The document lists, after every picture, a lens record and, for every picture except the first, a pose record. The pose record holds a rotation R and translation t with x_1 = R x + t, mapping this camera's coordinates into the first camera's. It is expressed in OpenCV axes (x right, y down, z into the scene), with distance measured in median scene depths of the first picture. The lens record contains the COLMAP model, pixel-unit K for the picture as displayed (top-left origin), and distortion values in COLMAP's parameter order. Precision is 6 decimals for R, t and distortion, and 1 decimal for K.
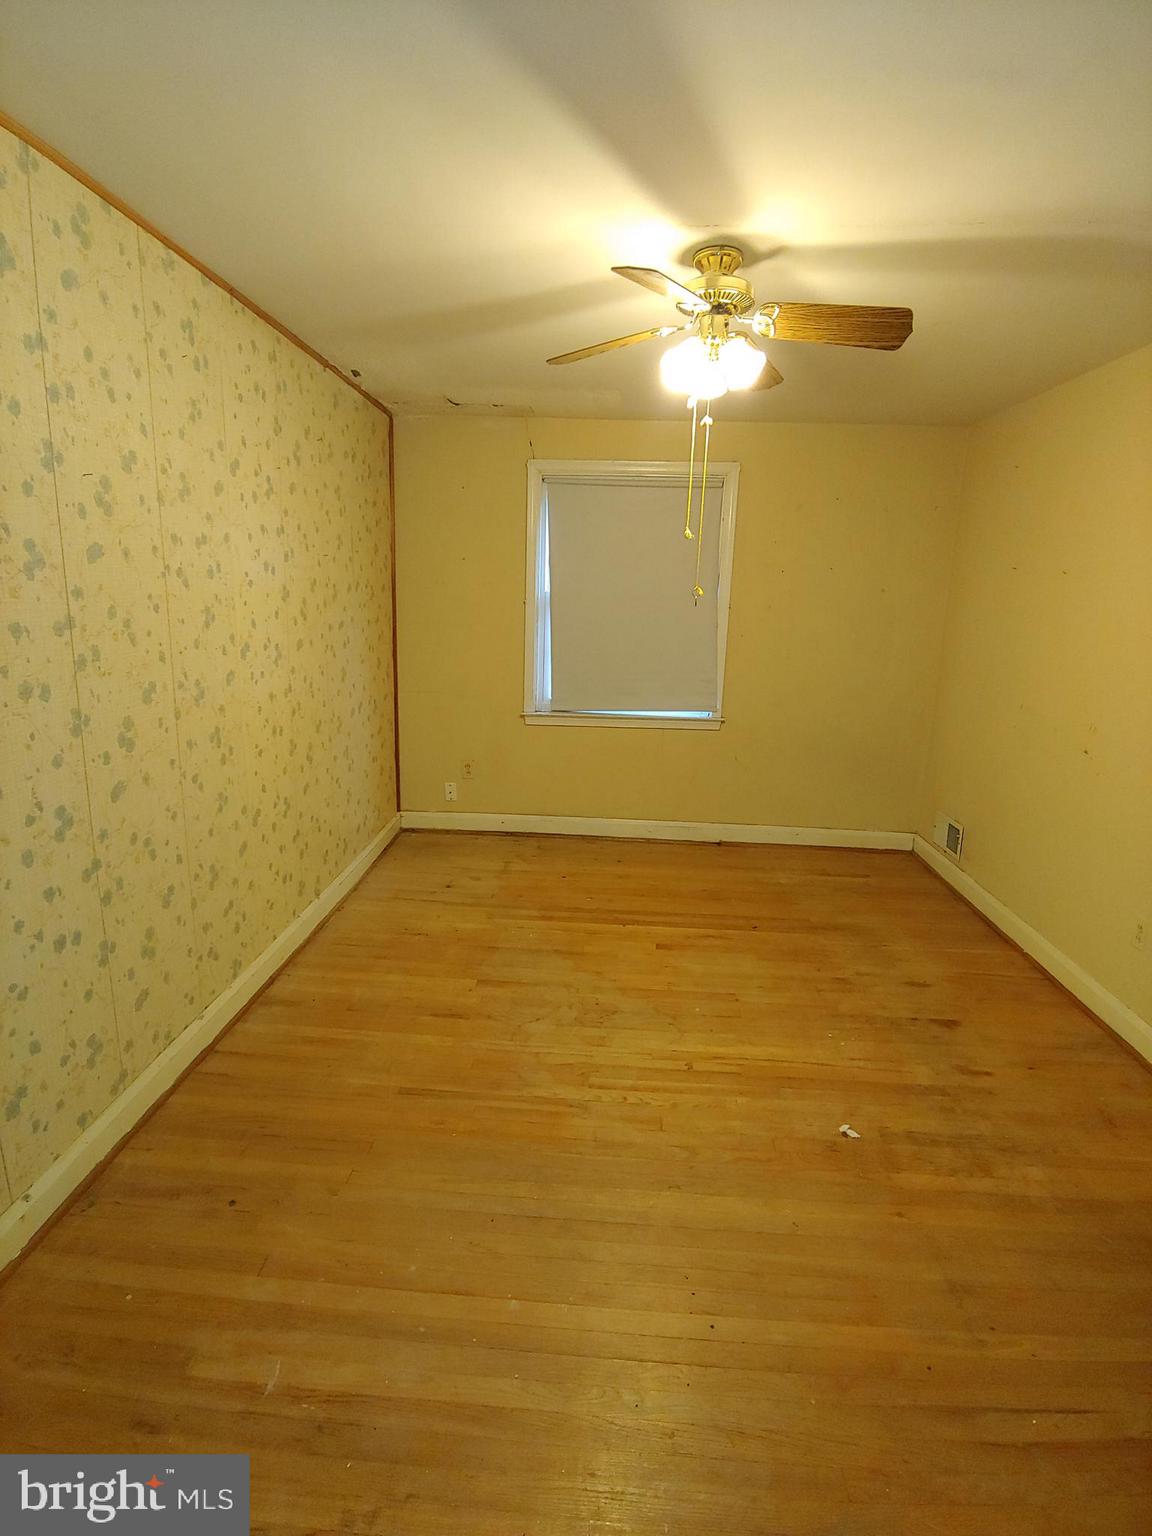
lens RADIAL K [[776.0, 0, 576.4], [0, 776.0, 768.6], [0, 0, 1]] dist [-0.001131, 0.000158]
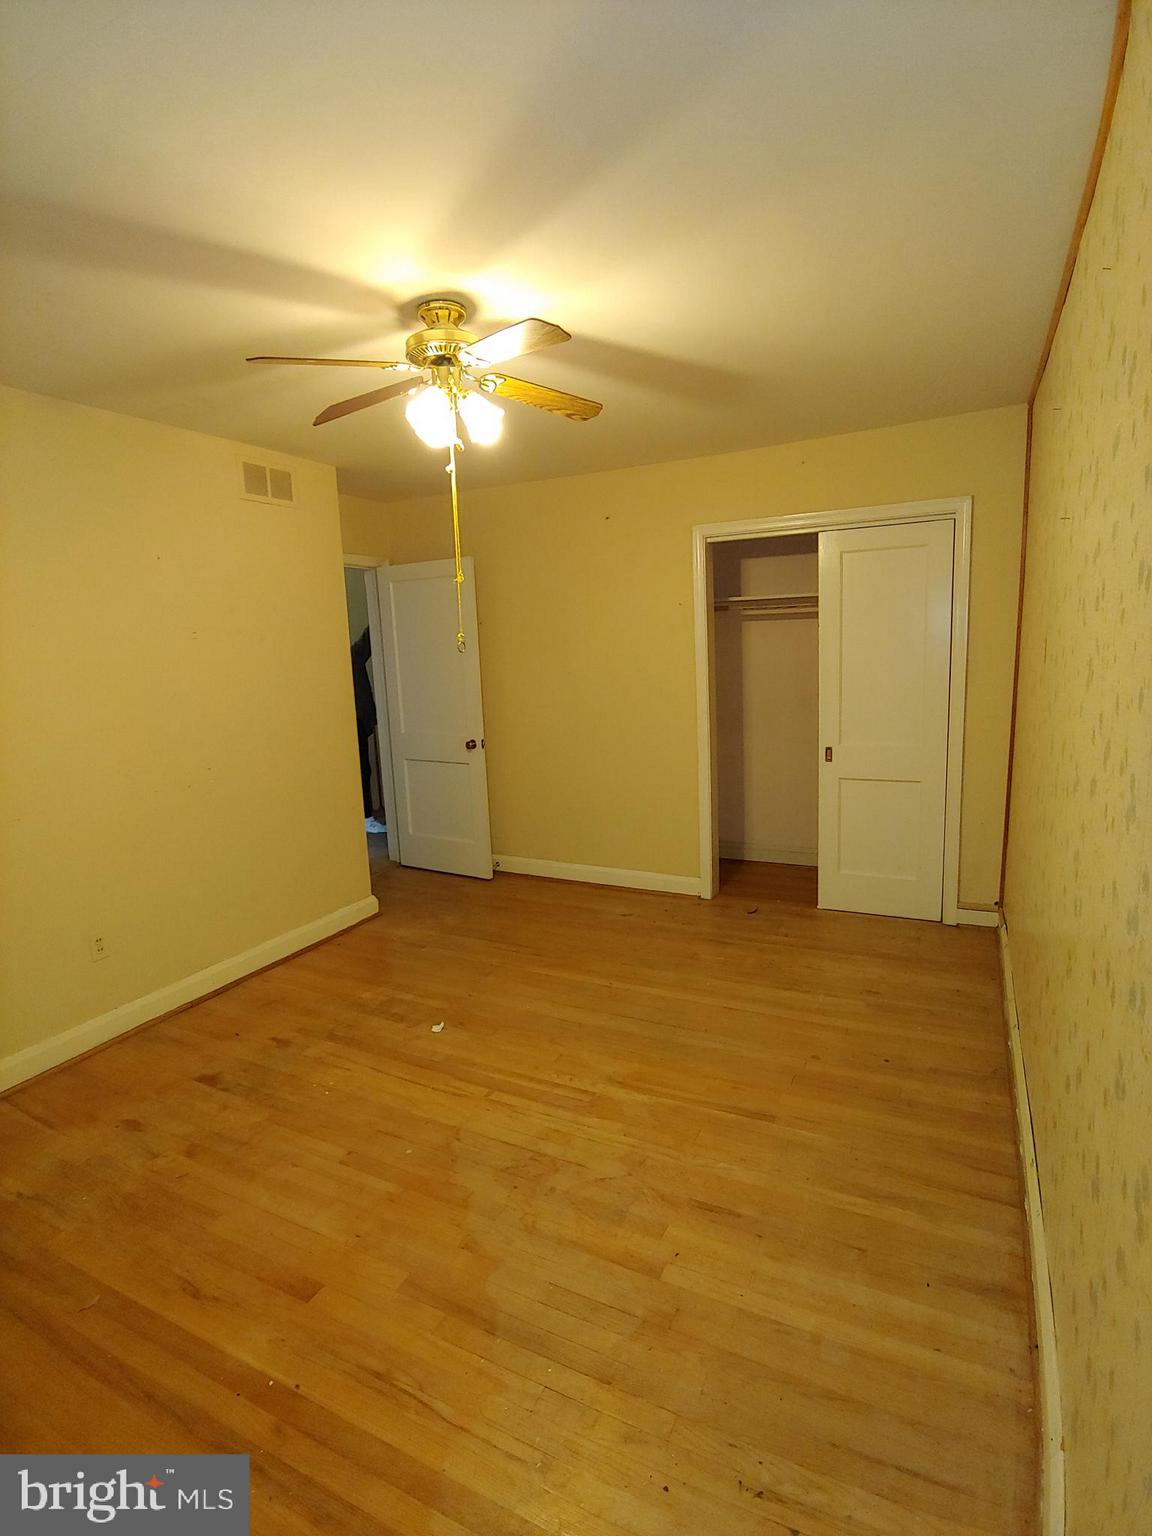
lens RADIAL K [[776.0, 0, 575.2], [0, 776.0, 763.8], [0, 0, 1]] dist [-0.001131, 0.000158]
pose [[-0.918676, -0.056893, 0.390894, -0.325754], [0.099774, 0.924065, 0.368983, -0.377832], [-0.382204, 0.377977, -0.843240, 1.612010]]
